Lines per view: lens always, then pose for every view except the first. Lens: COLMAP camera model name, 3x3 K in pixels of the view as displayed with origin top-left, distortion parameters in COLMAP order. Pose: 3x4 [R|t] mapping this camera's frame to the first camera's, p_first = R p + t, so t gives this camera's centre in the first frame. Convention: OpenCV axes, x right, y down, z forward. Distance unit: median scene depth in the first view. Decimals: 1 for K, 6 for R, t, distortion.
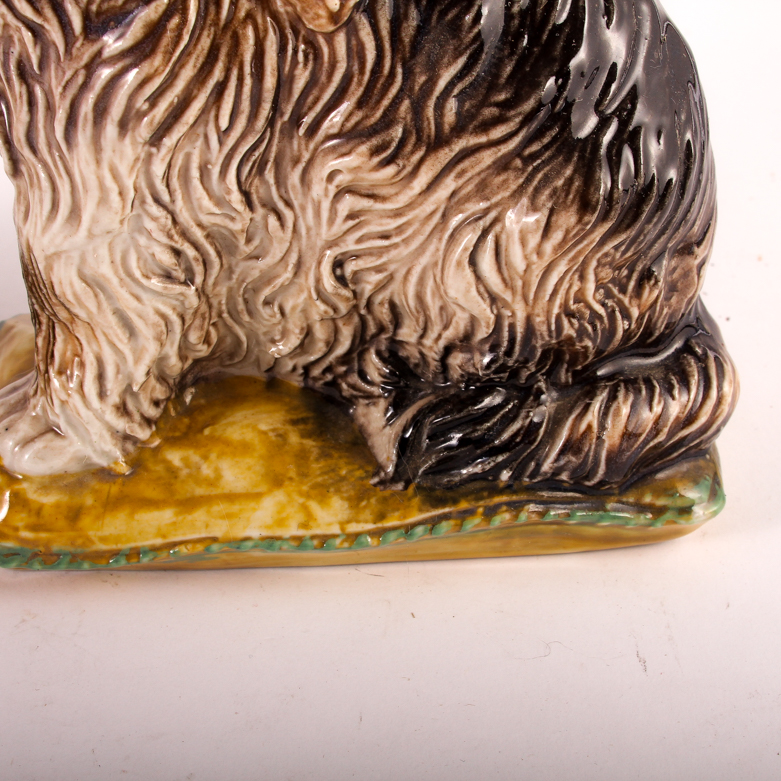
lens RADIAL K [[1429.5, 0, 393.1], [0, 1429.5, 389.9], [0, 0, 1]] dist [-0.099251, 0.000000]
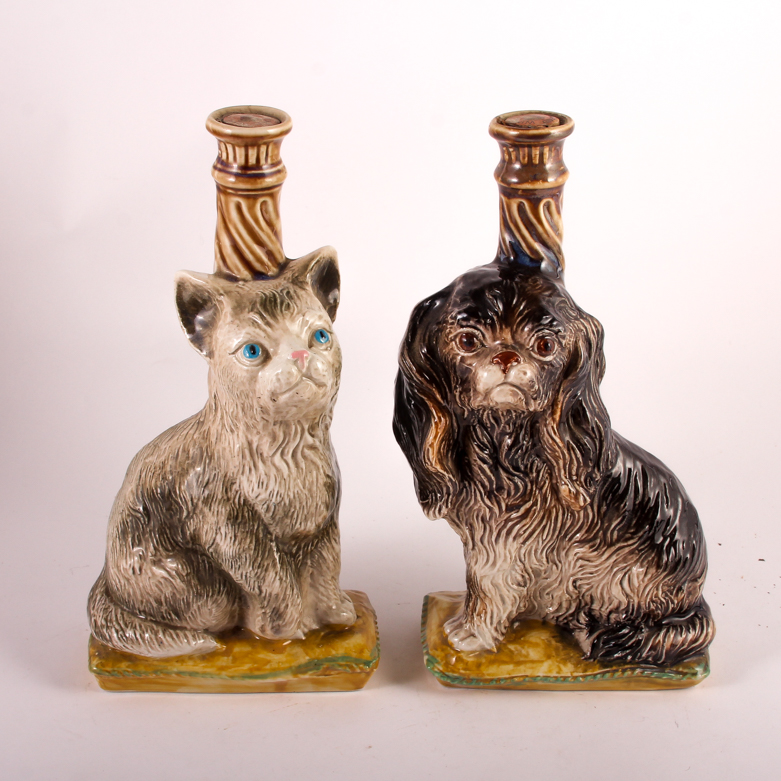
lens RADIAL K [[1429.5, 0, 387.8], [0, 1429.5, 393.3], [0, 0, 1]] dist [-0.099251, 0.000000]
pose [[0.997258, 0.029749, -0.067753, -0.234989], [-0.041801, 0.982024, -0.184070, 0.087549], [0.061059, 0.186397, 0.980575, -1.983167]]
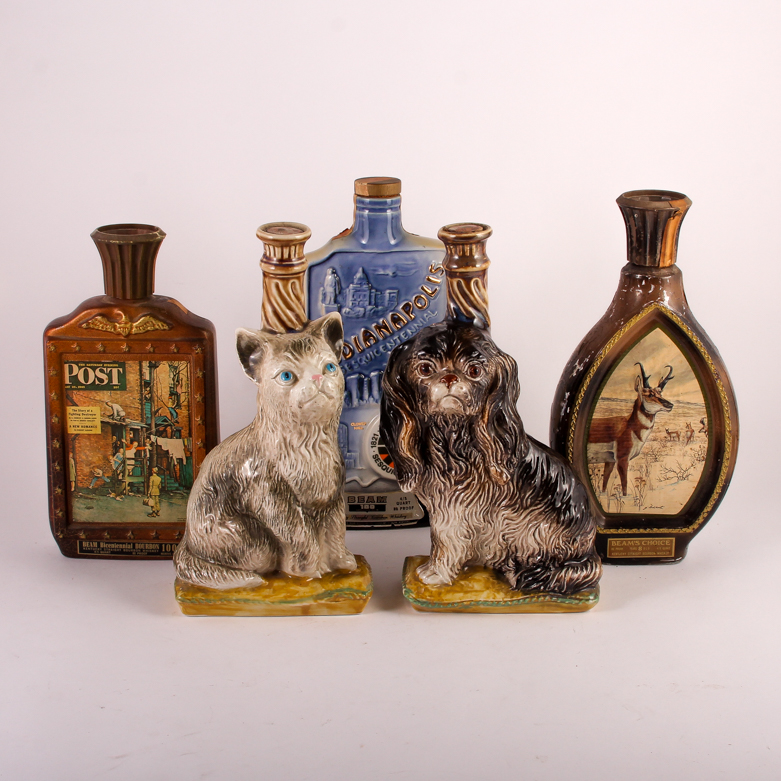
lens RADIAL K [[1429.5, 0, 393.4], [0, 1429.5, 386.0], [0, 0, 1]] dist [-0.099251, 0.000000]
pose [[0.996822, 0.011786, -0.078786, -0.034999], [-0.032851, 0.961804, -0.271762, 0.668793], [0.072573, 0.273486, 0.959134, -3.340178]]
